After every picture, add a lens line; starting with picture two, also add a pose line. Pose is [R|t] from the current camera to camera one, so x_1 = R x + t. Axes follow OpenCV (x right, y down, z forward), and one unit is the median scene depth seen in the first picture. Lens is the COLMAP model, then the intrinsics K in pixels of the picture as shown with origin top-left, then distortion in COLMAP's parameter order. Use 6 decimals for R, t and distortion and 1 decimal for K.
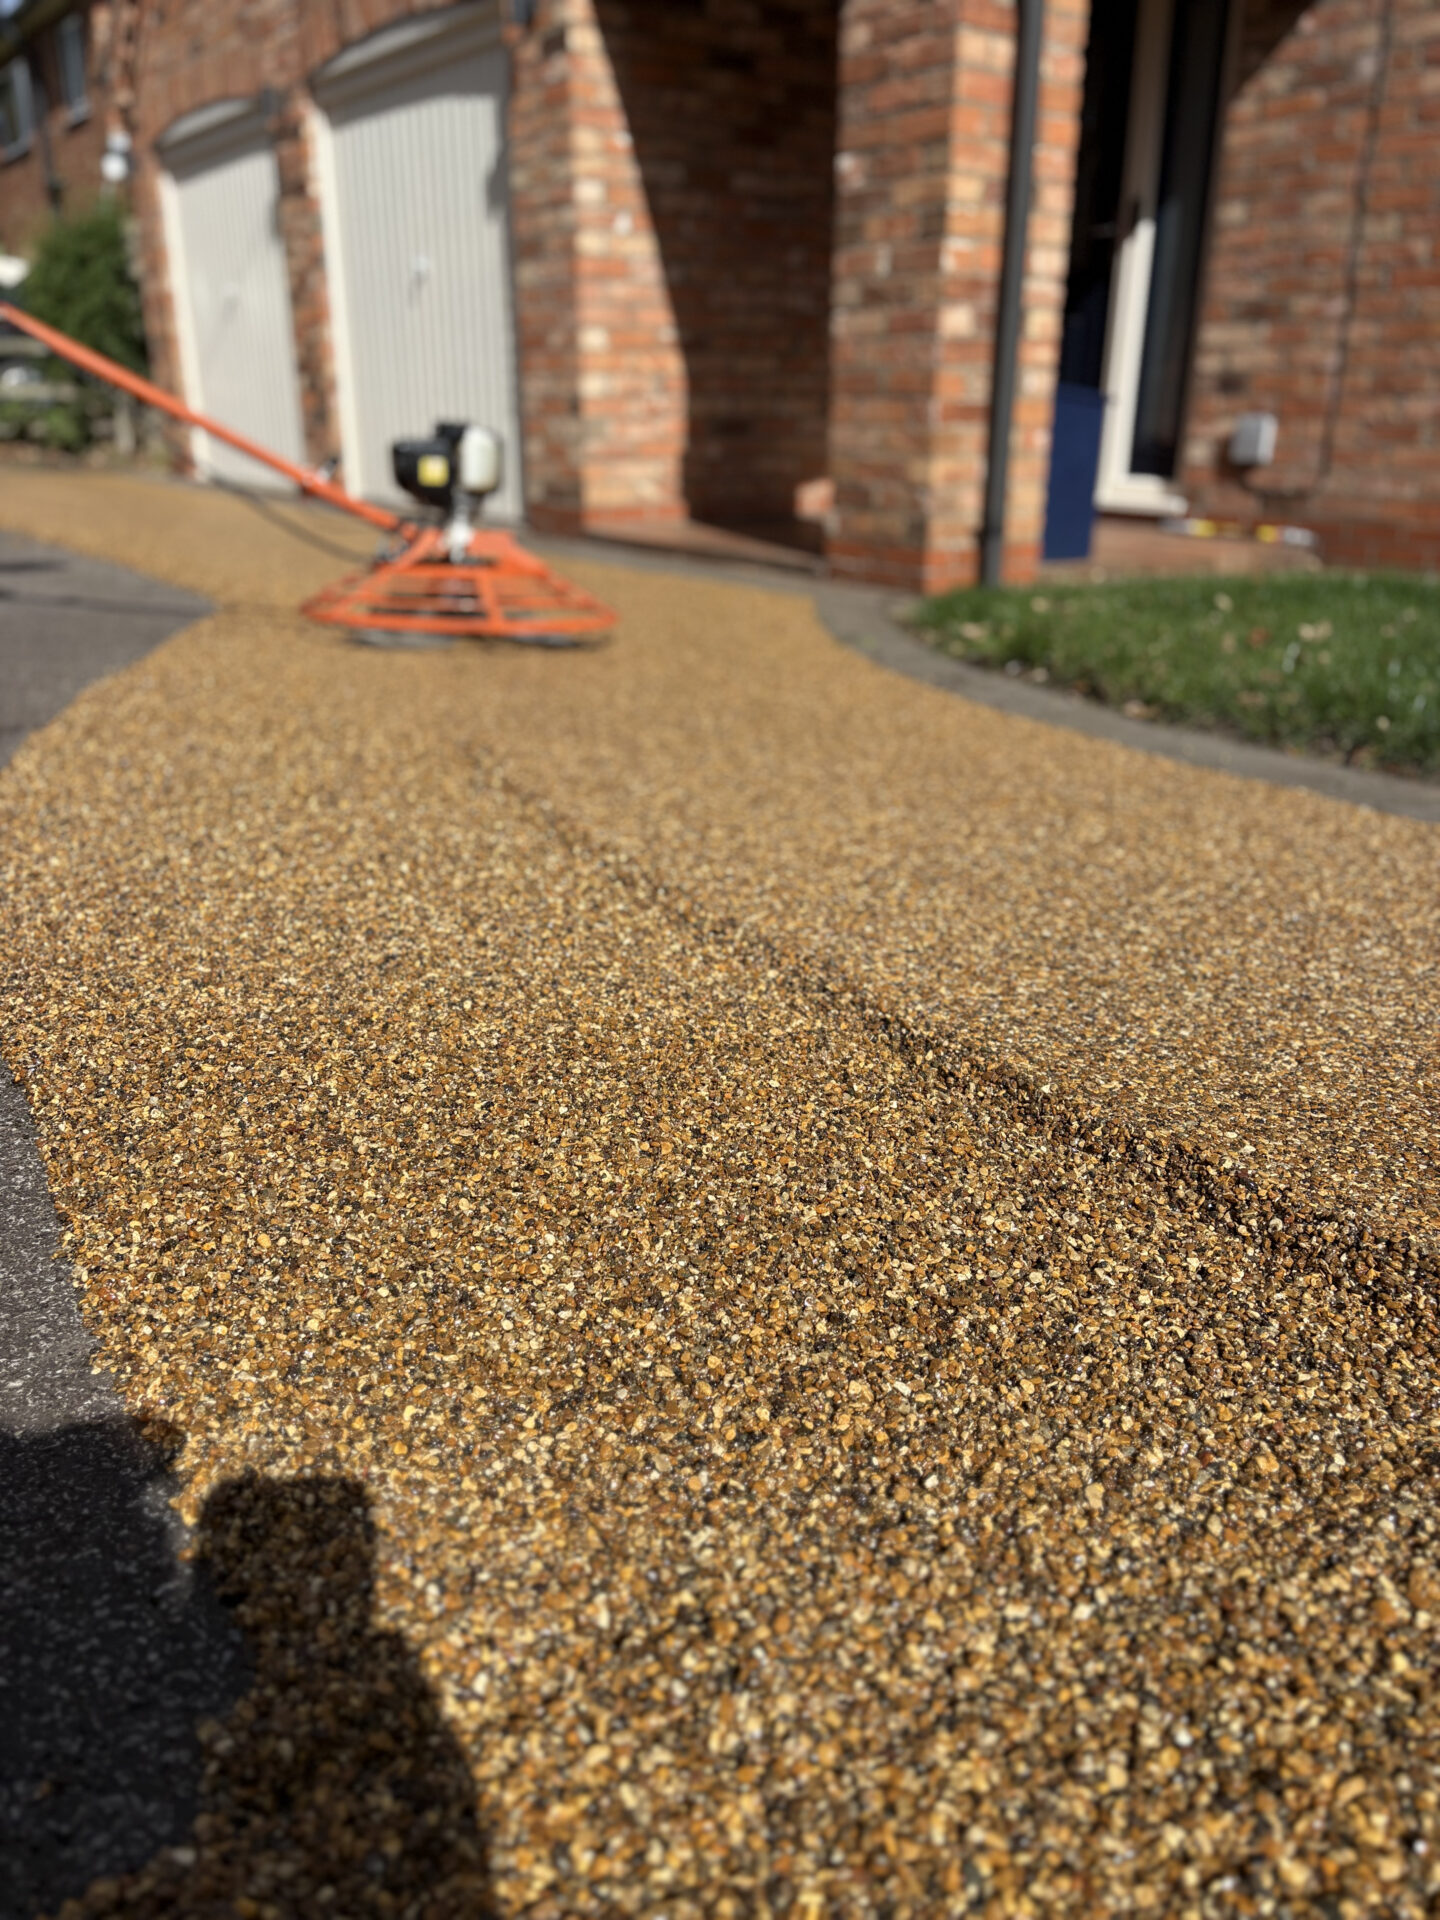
lens RADIAL K [[1466.8, 0, 722.2], [0, 1466.8, 985.6], [0, 0, 1]] dist [0.006931, -0.030155]
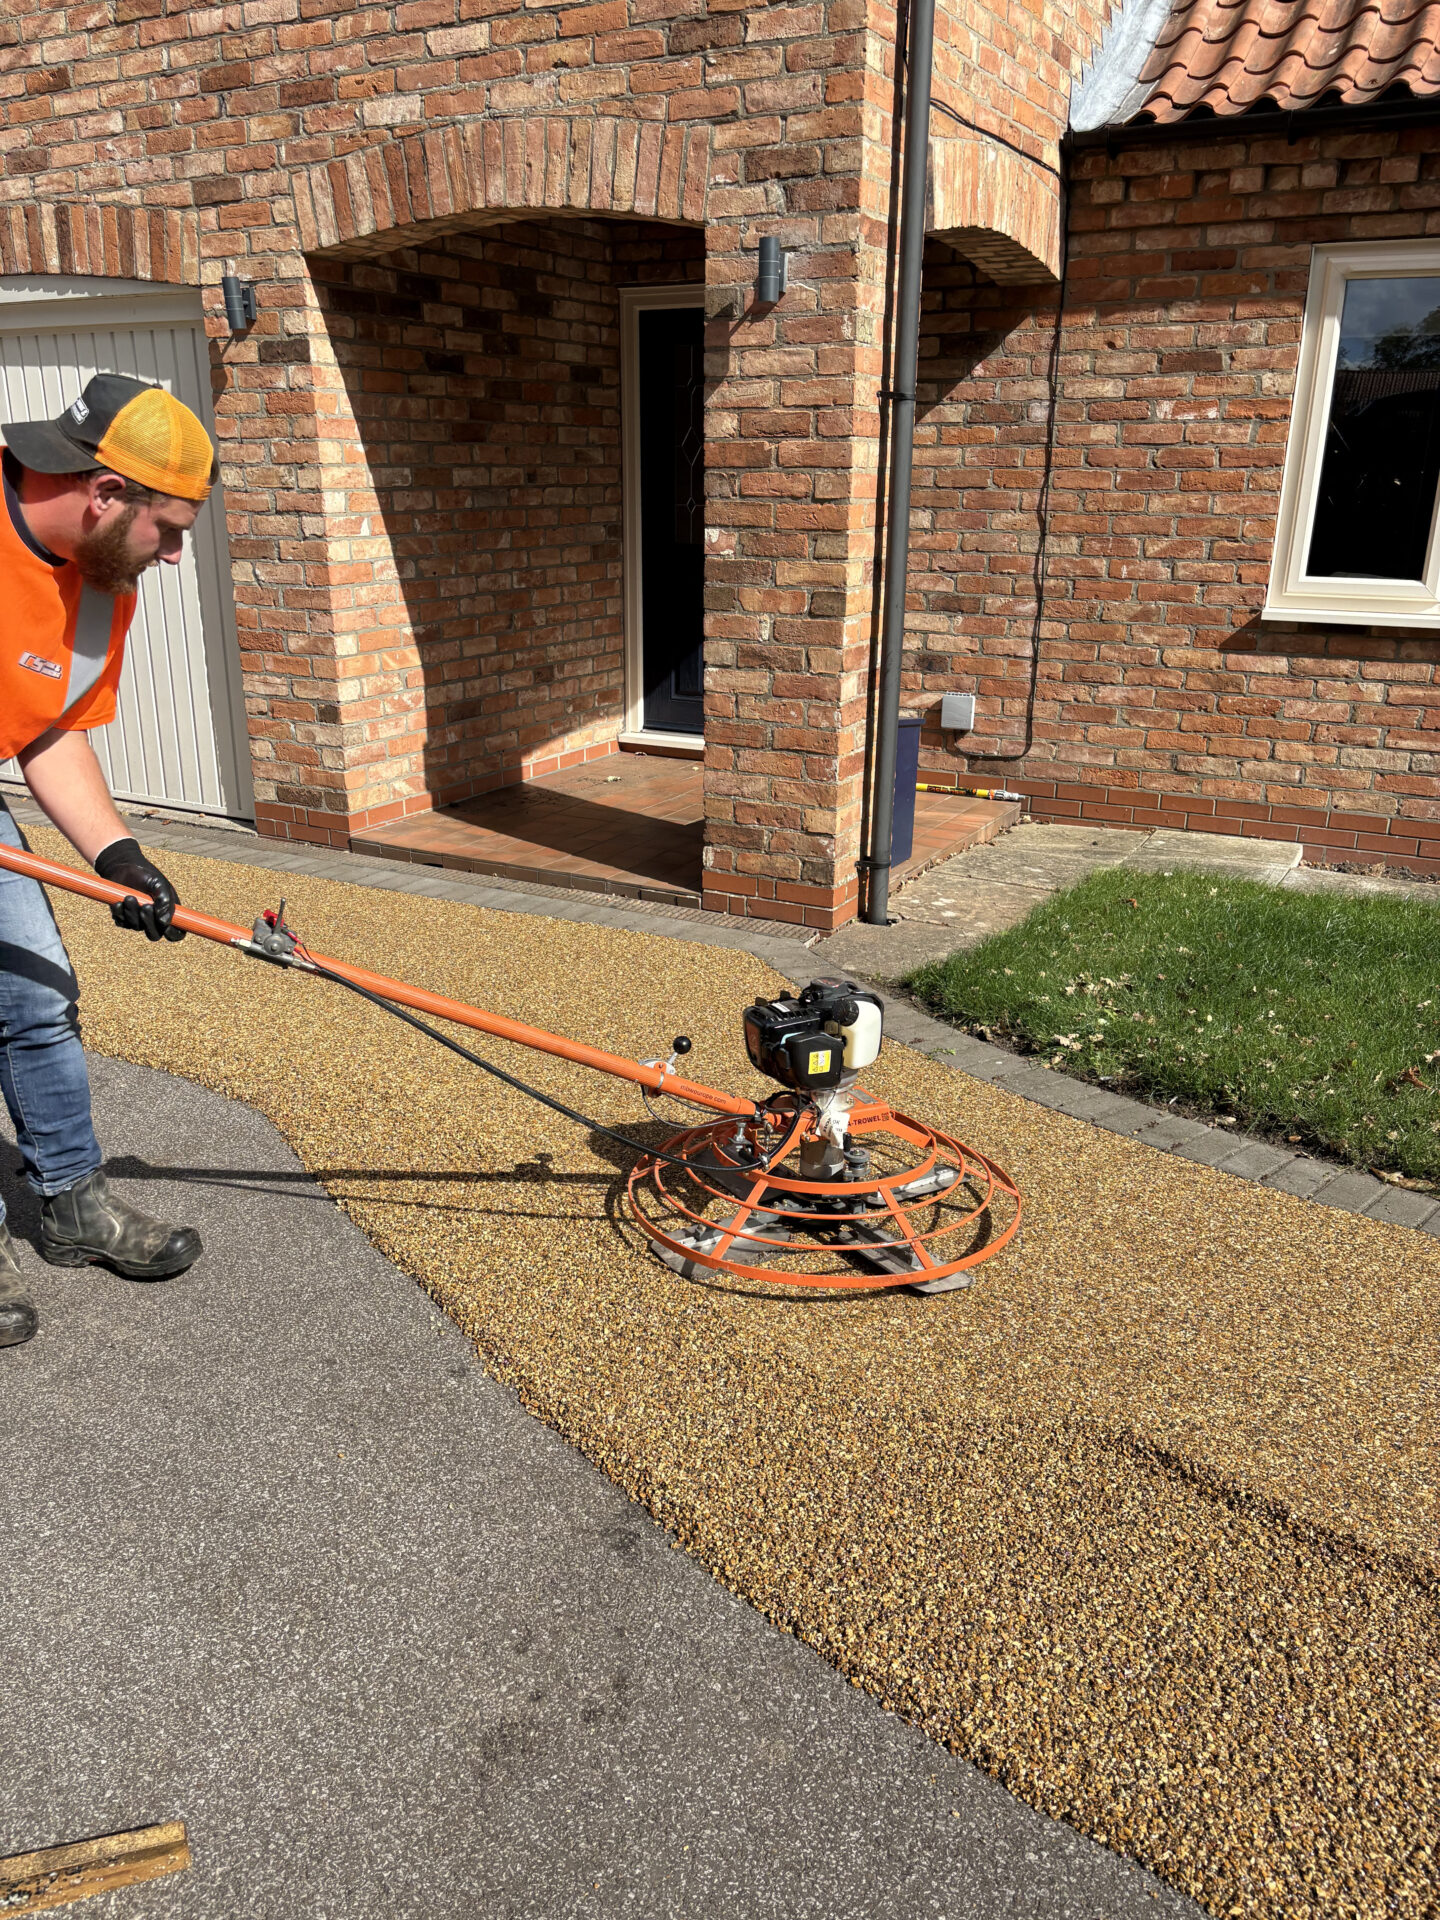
lens RADIAL K [[1444.1, 0, 720.0], [0, 1444.1, 960.0], [0, 0, 1]] dist [0.016989, -0.029982]
pose [[0.902973, -0.135700, 0.407707, -0.296490], [0.159353, 0.986919, -0.024447, -0.188437], [-0.399056, 0.087045, 0.912786, 0.067429]]
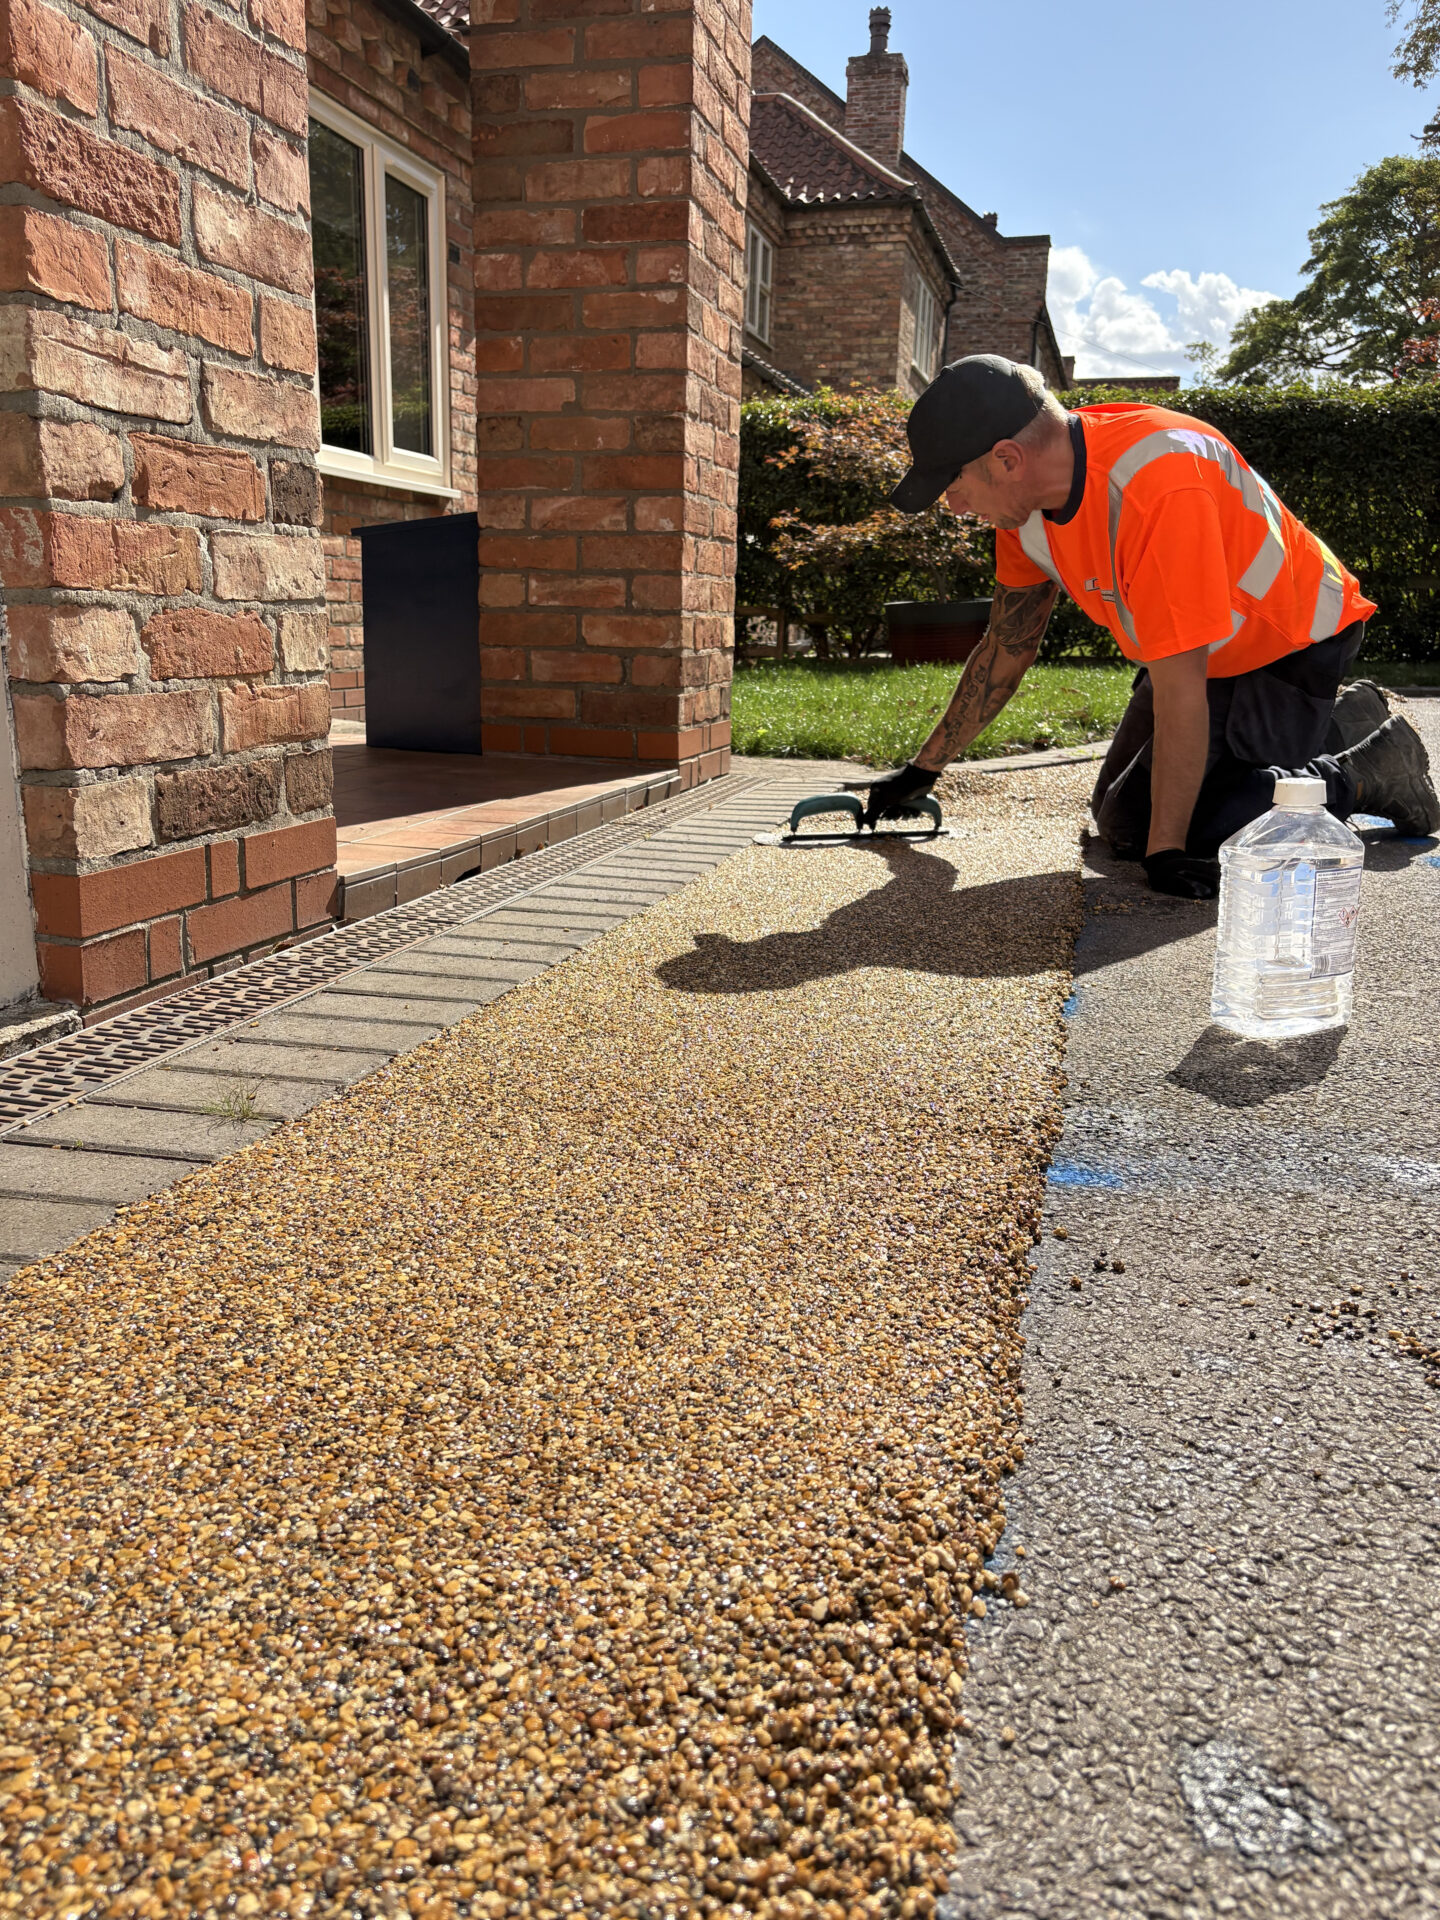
lens RADIAL K [[1466.8, 0, 722.2], [0, 1466.8, 985.6], [0, 0, 1]] dist [0.006931, -0.030155]
pose [[-0.639929, -0.202471, 0.741280, -0.422199], [0.272388, 0.842257, 0.465197, -0.455689], [-0.718537, 0.499609, -0.483834, 1.210092]]
